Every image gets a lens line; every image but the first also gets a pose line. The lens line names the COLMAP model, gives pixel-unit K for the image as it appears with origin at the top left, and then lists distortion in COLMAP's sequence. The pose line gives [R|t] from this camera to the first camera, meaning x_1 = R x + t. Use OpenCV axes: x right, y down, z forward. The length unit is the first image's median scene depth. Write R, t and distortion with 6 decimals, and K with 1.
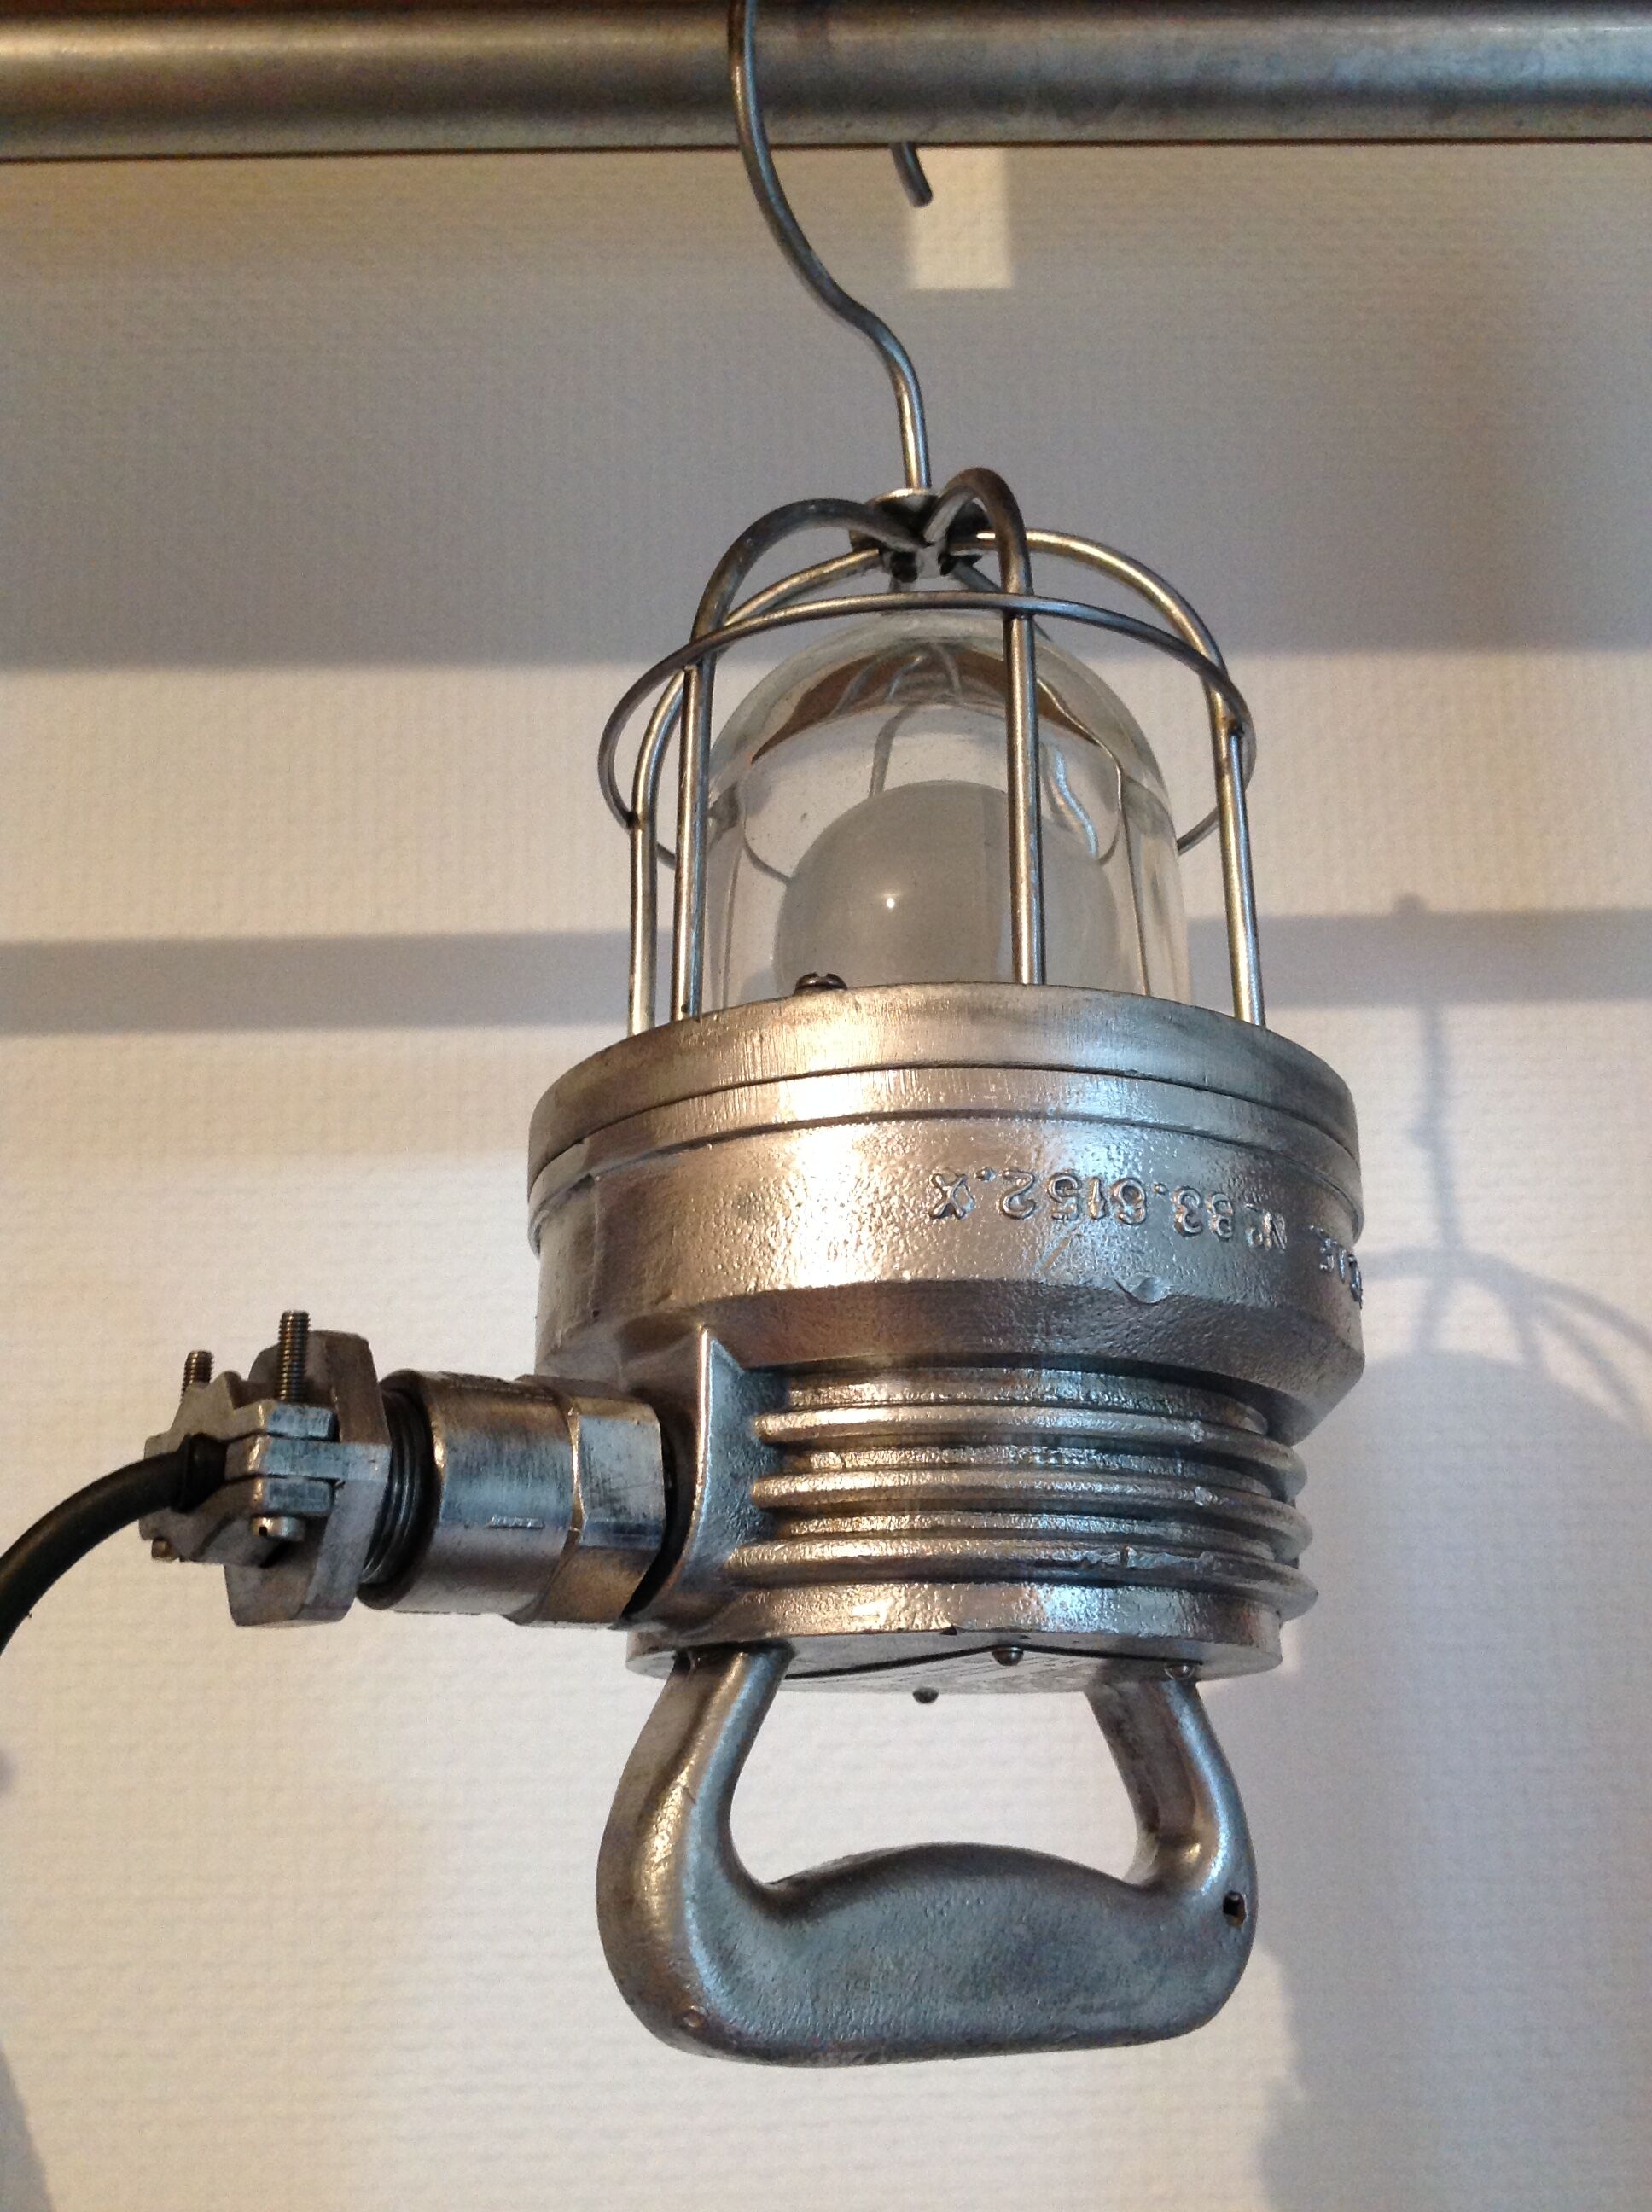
lens RADIAL K [[2181.2, 0, 826.0], [0, 2181.2, 1106.0], [0, 0, 1]] dist [0.014190, -0.019367]
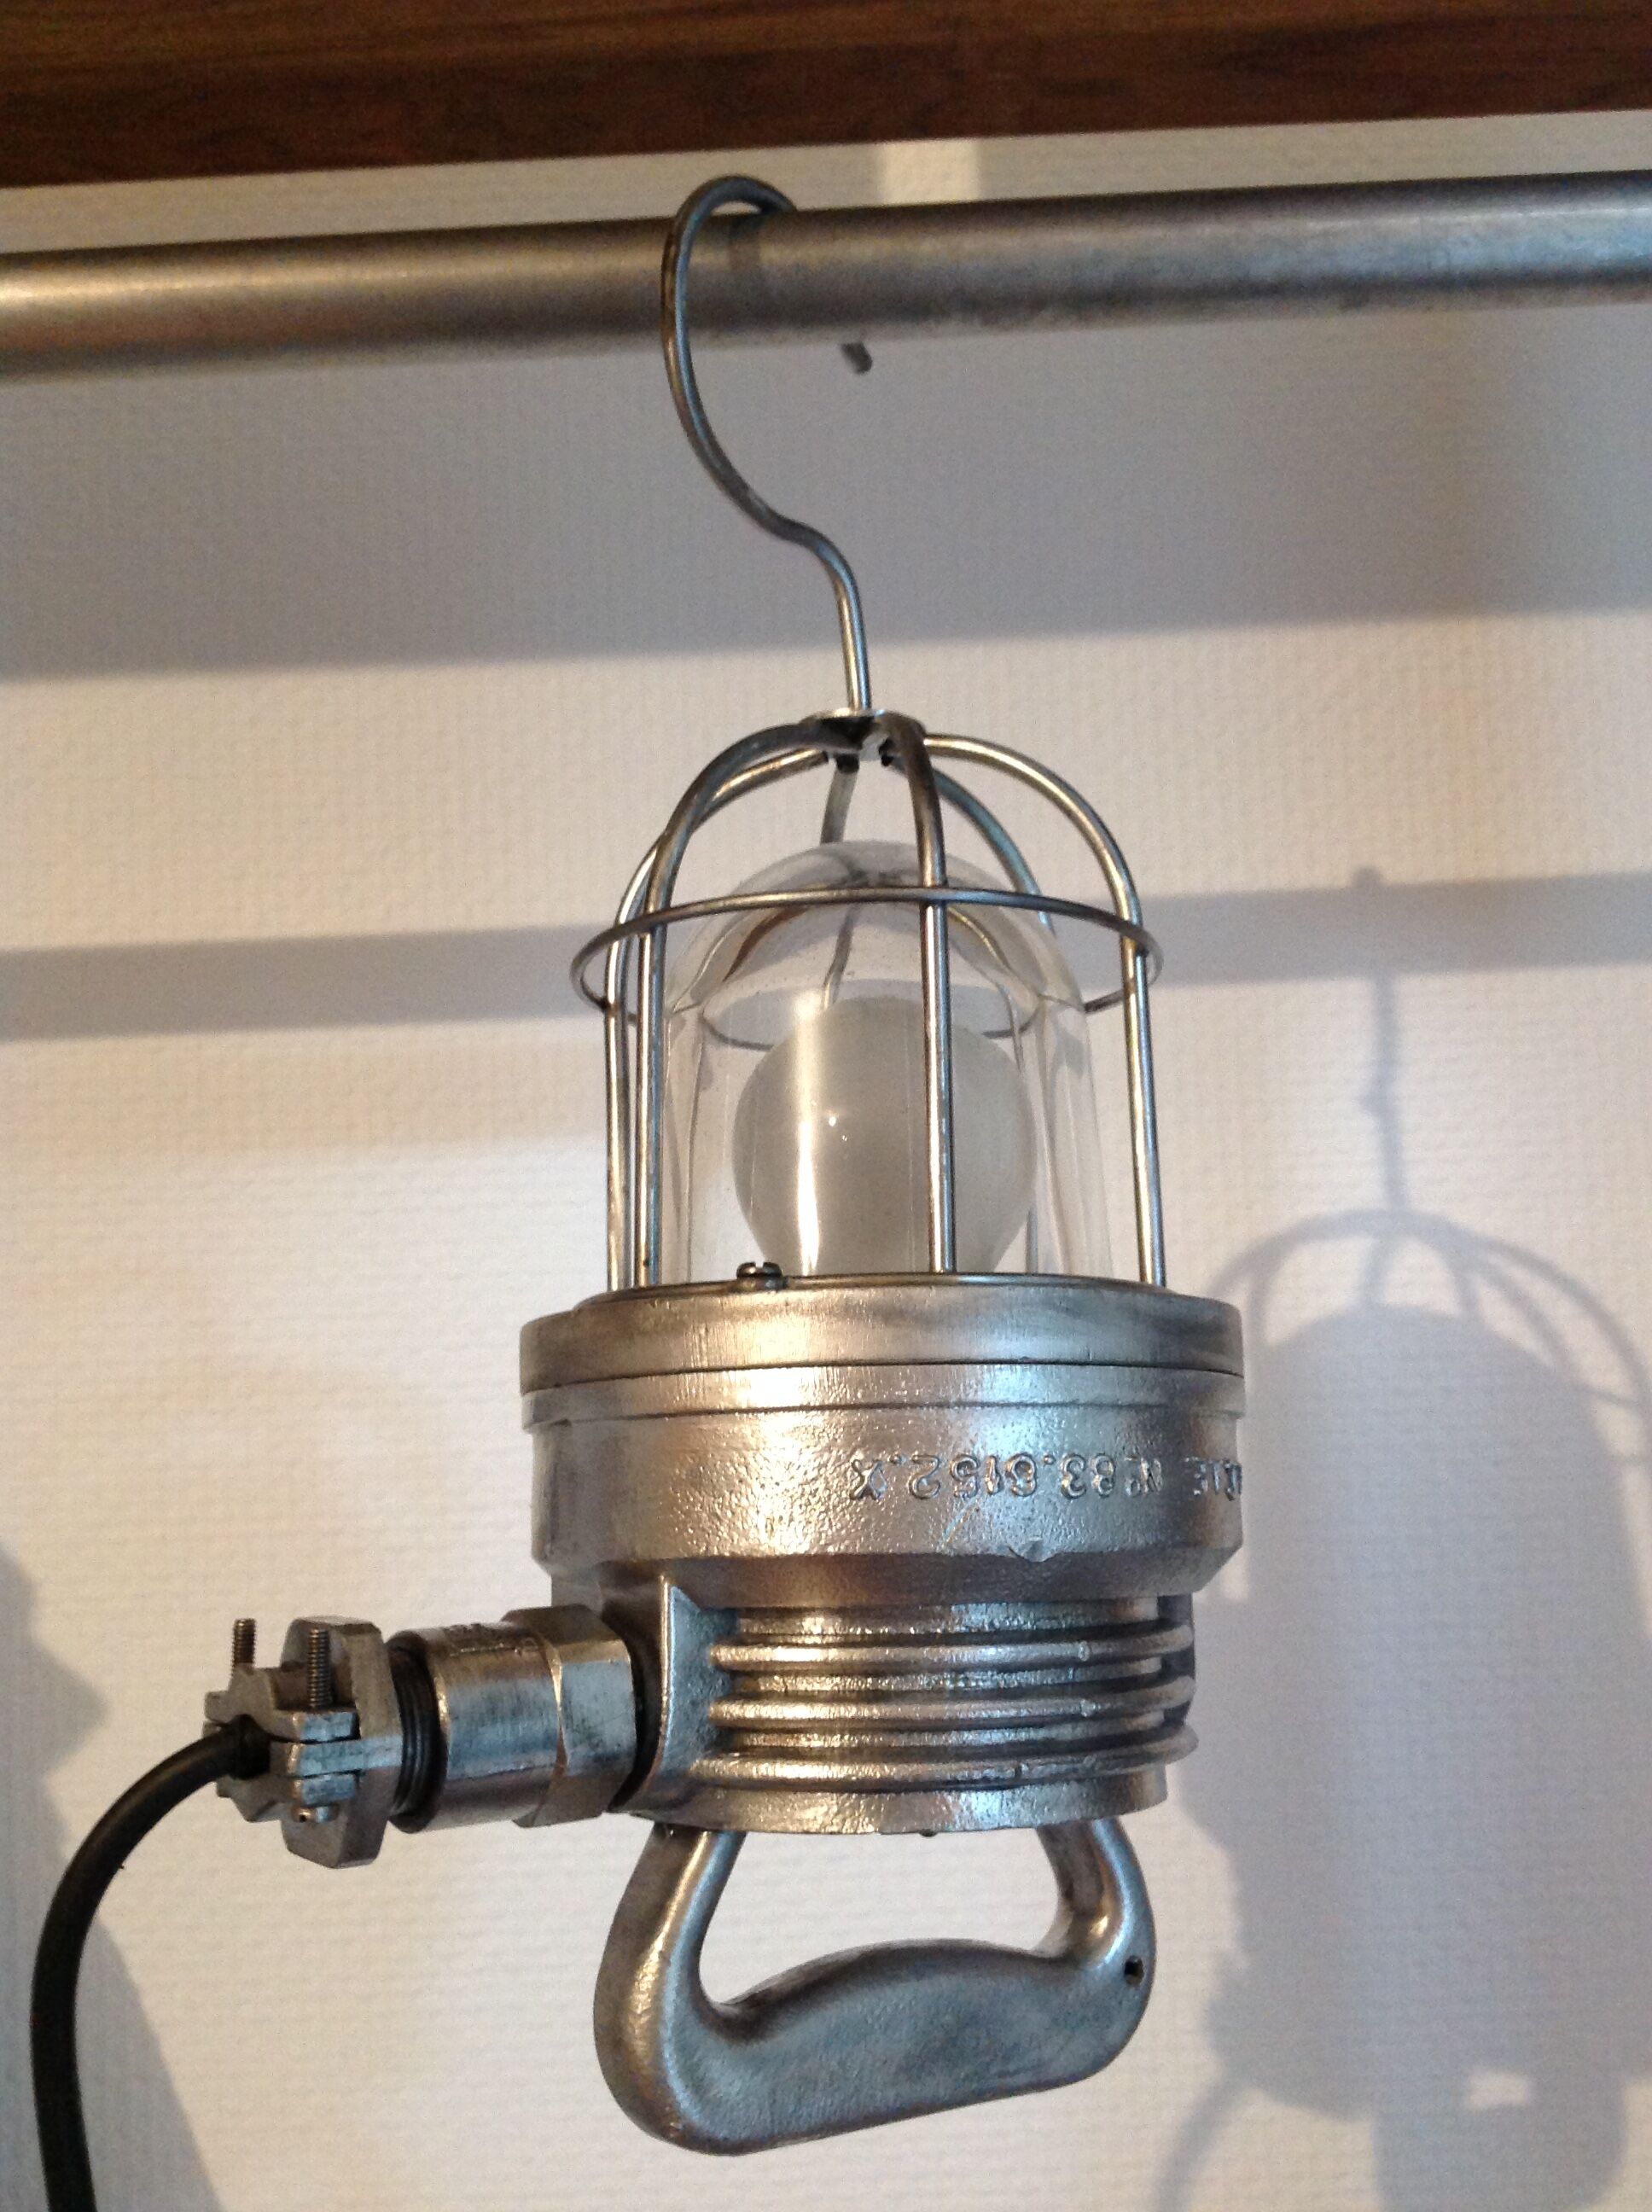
lens RADIAL K [[2181.2, 0, 826.0], [0, 2181.2, 1106.0], [0, 0, 1]] dist [0.014190, -0.019367]
pose [[0.999564, -0.020554, -0.021194, 0.061860], [0.023459, 0.988794, 0.147430, -0.324083], [0.017927, -0.147863, 0.988845, -0.133279]]
